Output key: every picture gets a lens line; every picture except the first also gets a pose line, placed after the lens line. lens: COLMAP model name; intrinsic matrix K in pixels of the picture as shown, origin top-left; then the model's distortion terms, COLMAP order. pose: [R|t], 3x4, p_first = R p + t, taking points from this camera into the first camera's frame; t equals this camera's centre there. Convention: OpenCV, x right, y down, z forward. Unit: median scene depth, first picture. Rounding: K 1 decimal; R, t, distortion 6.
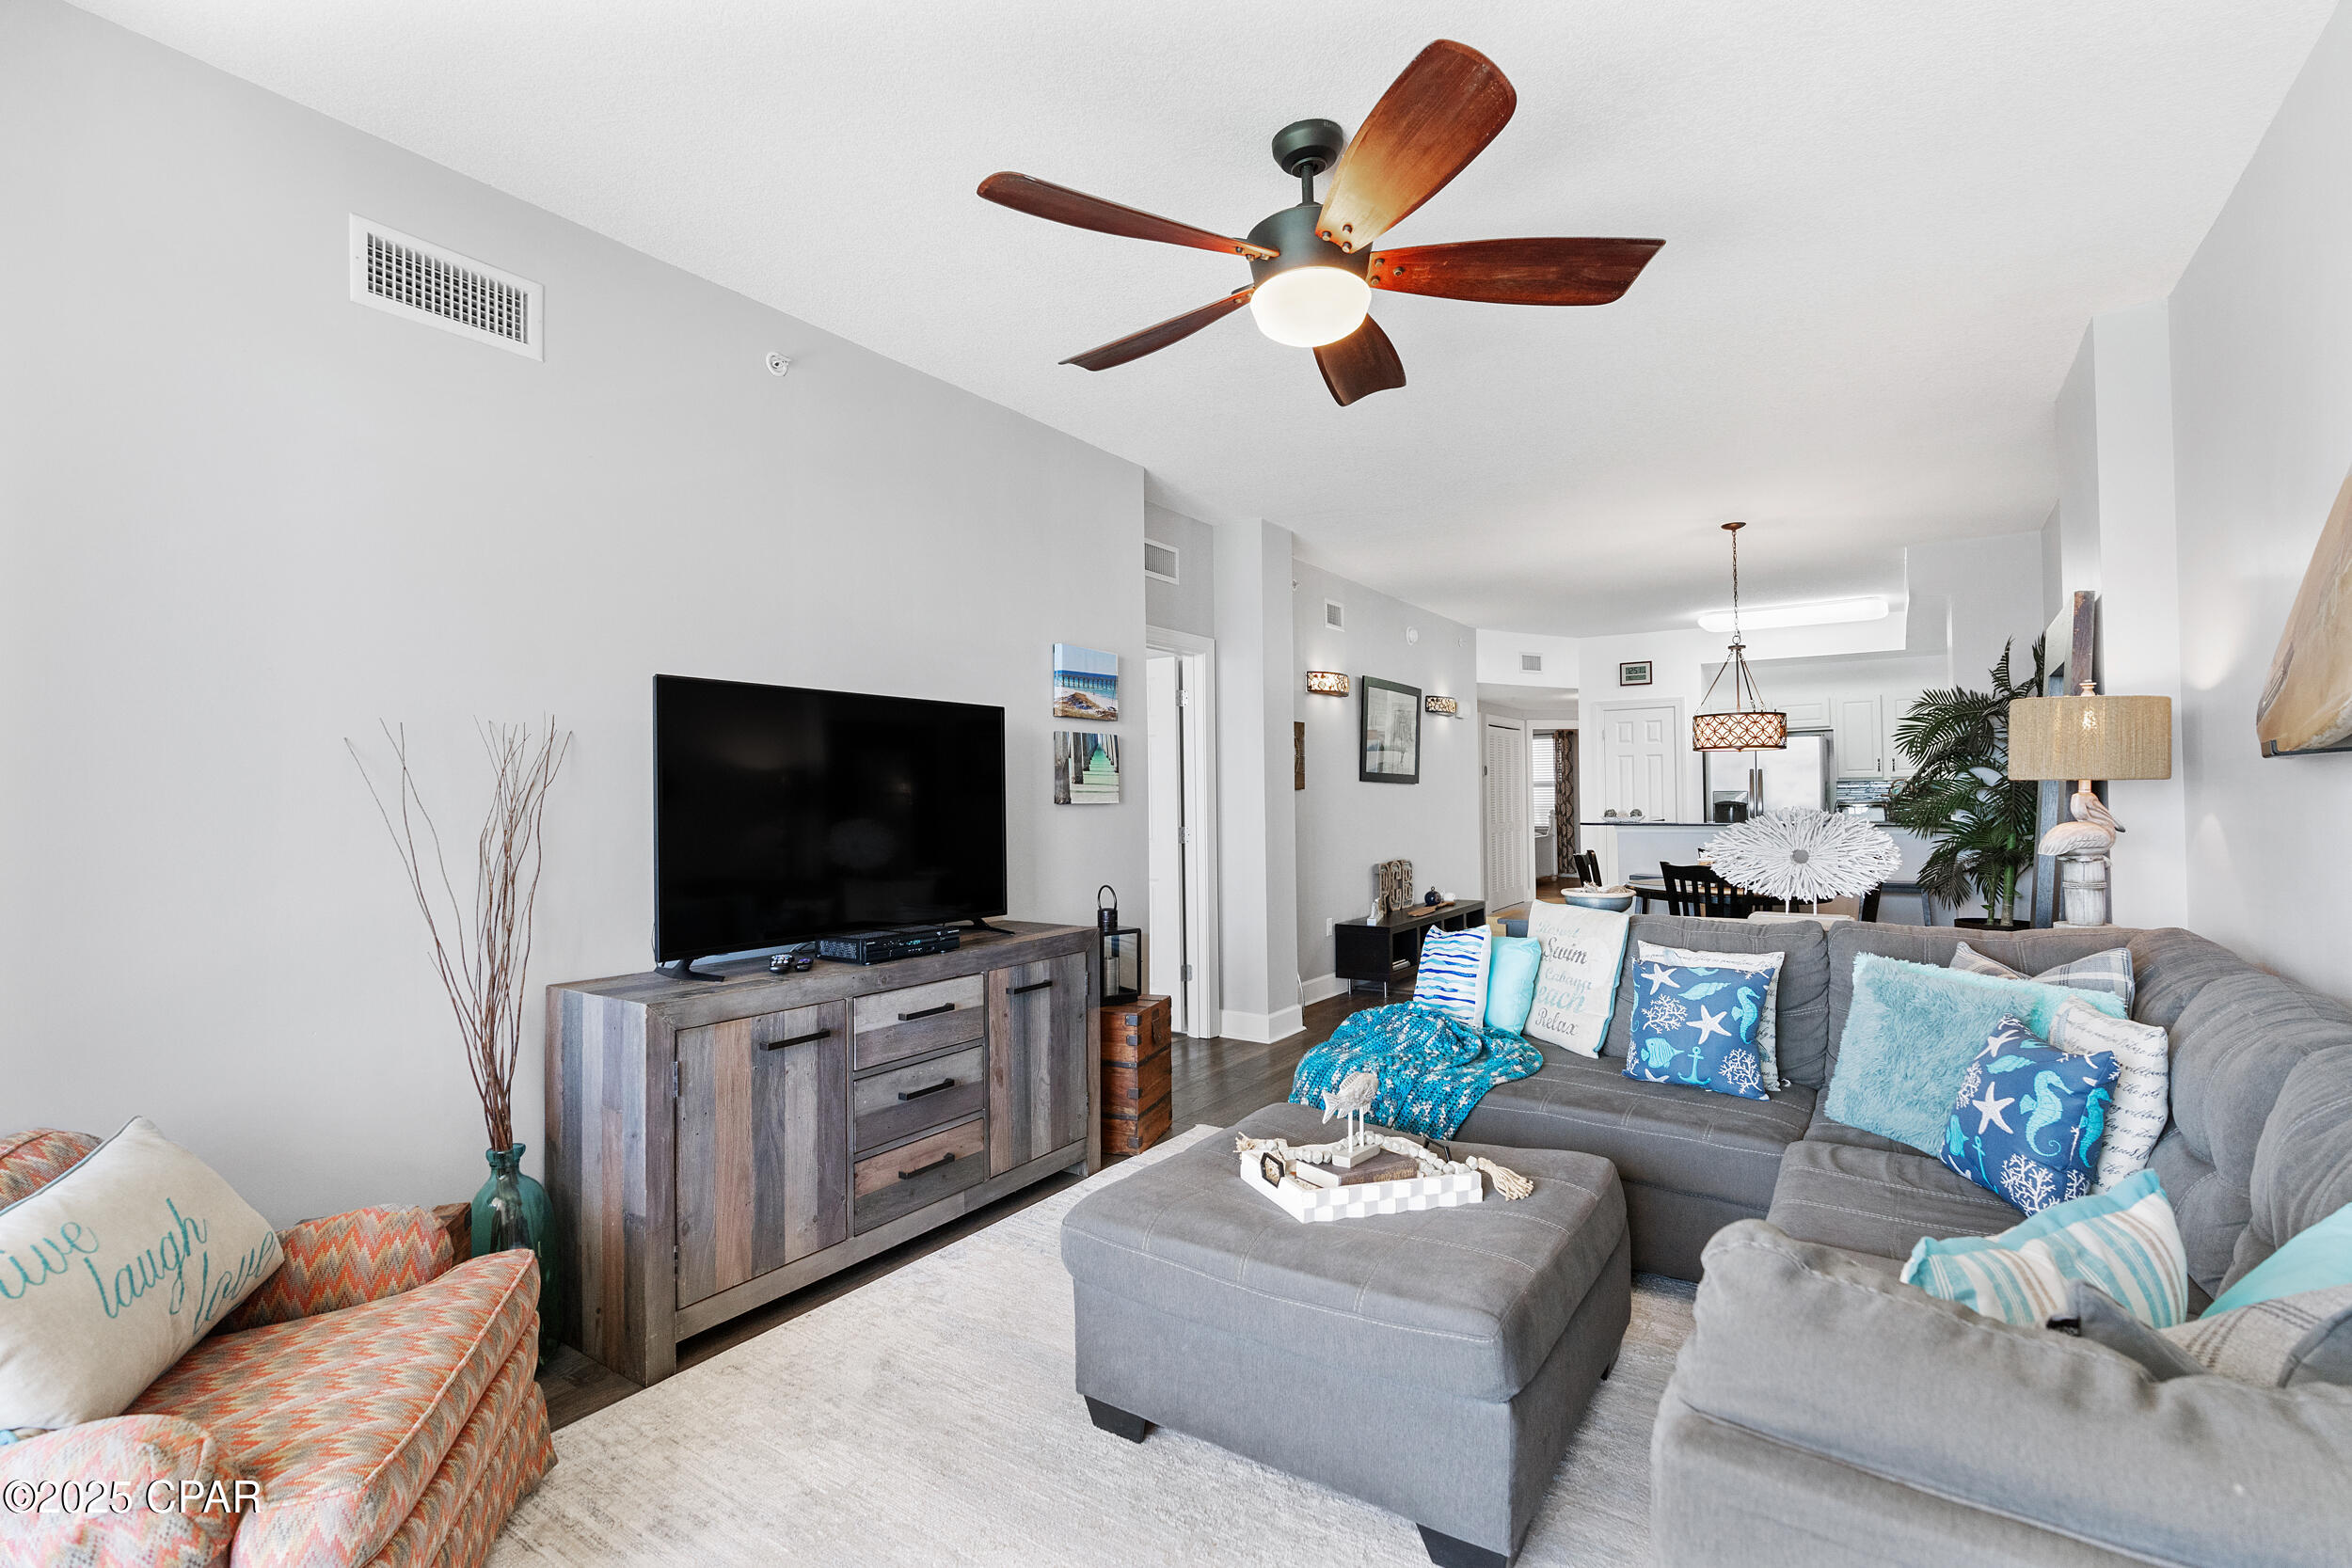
lens RADIAL K [[1051.0, 0, 1193.9], [0, 1051.0, 776.7], [0, 0, 1]] dist [-0.007291, 0.000562]
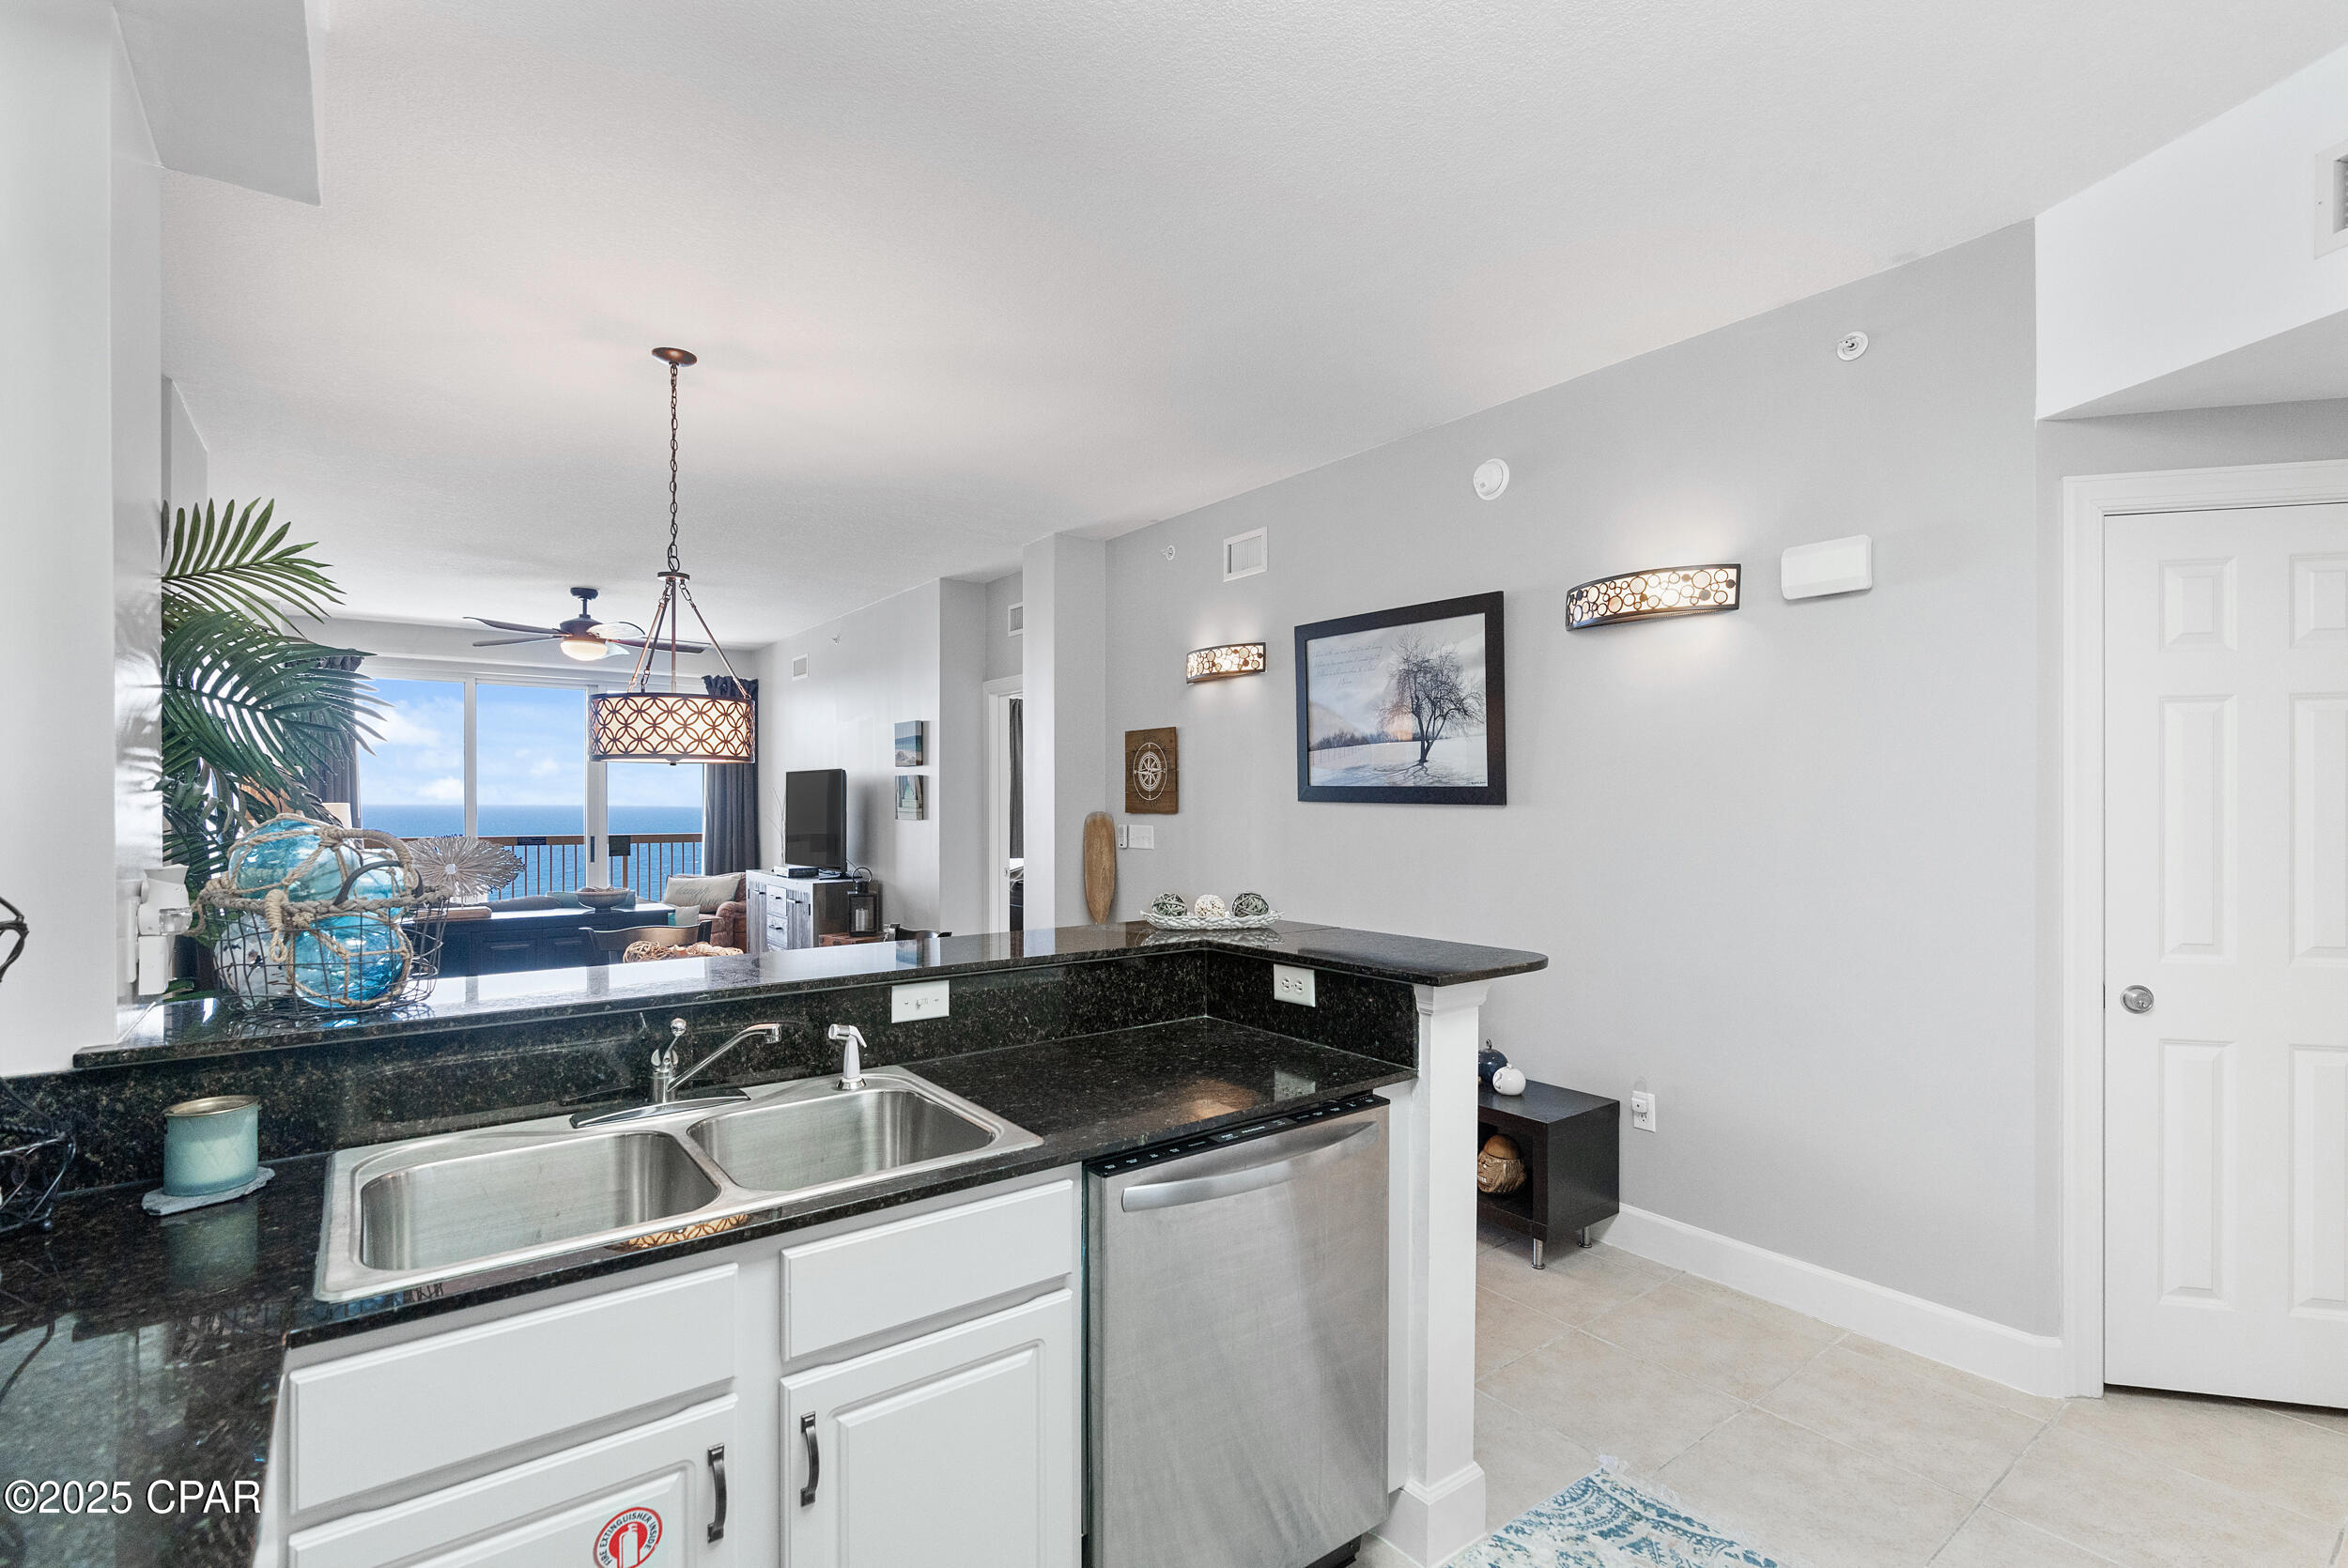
lens RADIAL K [[1078.1, 0, 1178.0], [0, 1078.1, 803.8], [0, 0, 1]] dist [-0.001508, 0.000680]
pose [[-0.334651, 0.016191, -0.942203, 1.328594], [0.024108, 0.999672, 0.008616, -0.002741], [0.942034, -0.019831, -0.334932, 1.977069]]
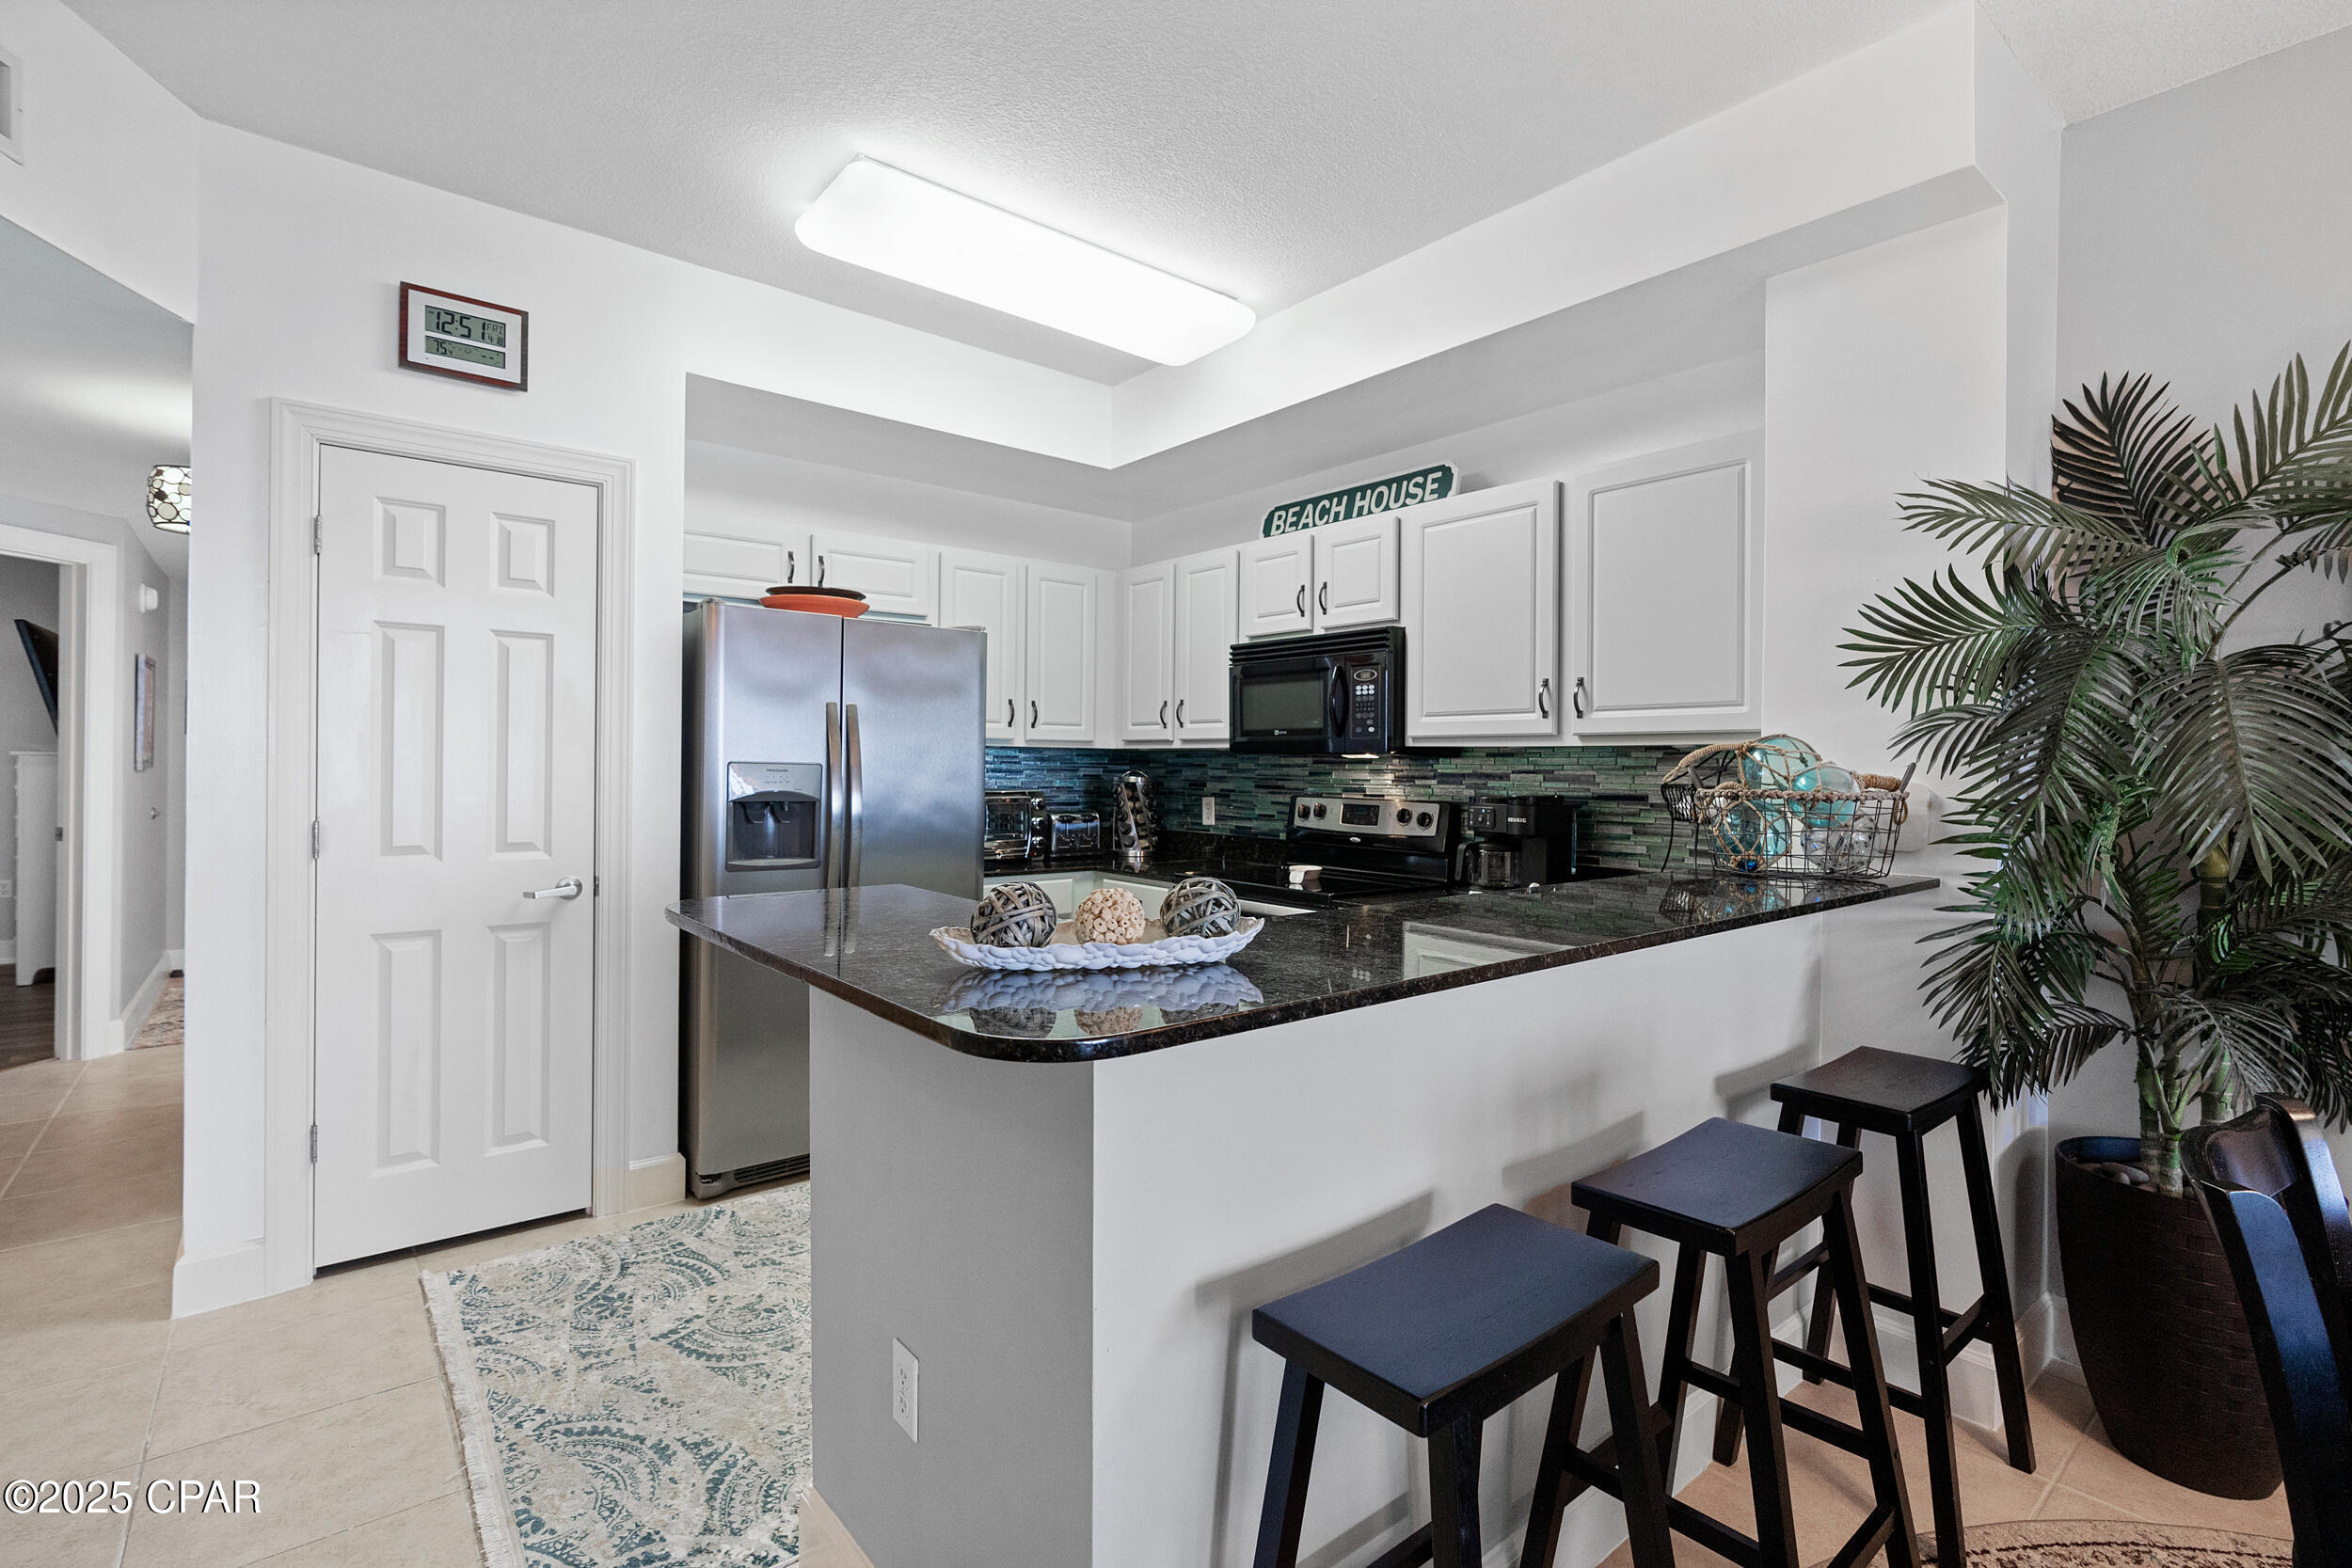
lens RADIAL K [[1067.2, 0, 1180.1], [0, 1067.2, 759.0], [0, 0, 1]] dist [-0.013431, 0.005167]
pose [[0.284355, 0.021206, 0.958484, 0.476045], [-0.033256, 0.999372, -0.012244, 0.026221], [-0.958142, -0.028394, 0.284882, 1.697910]]
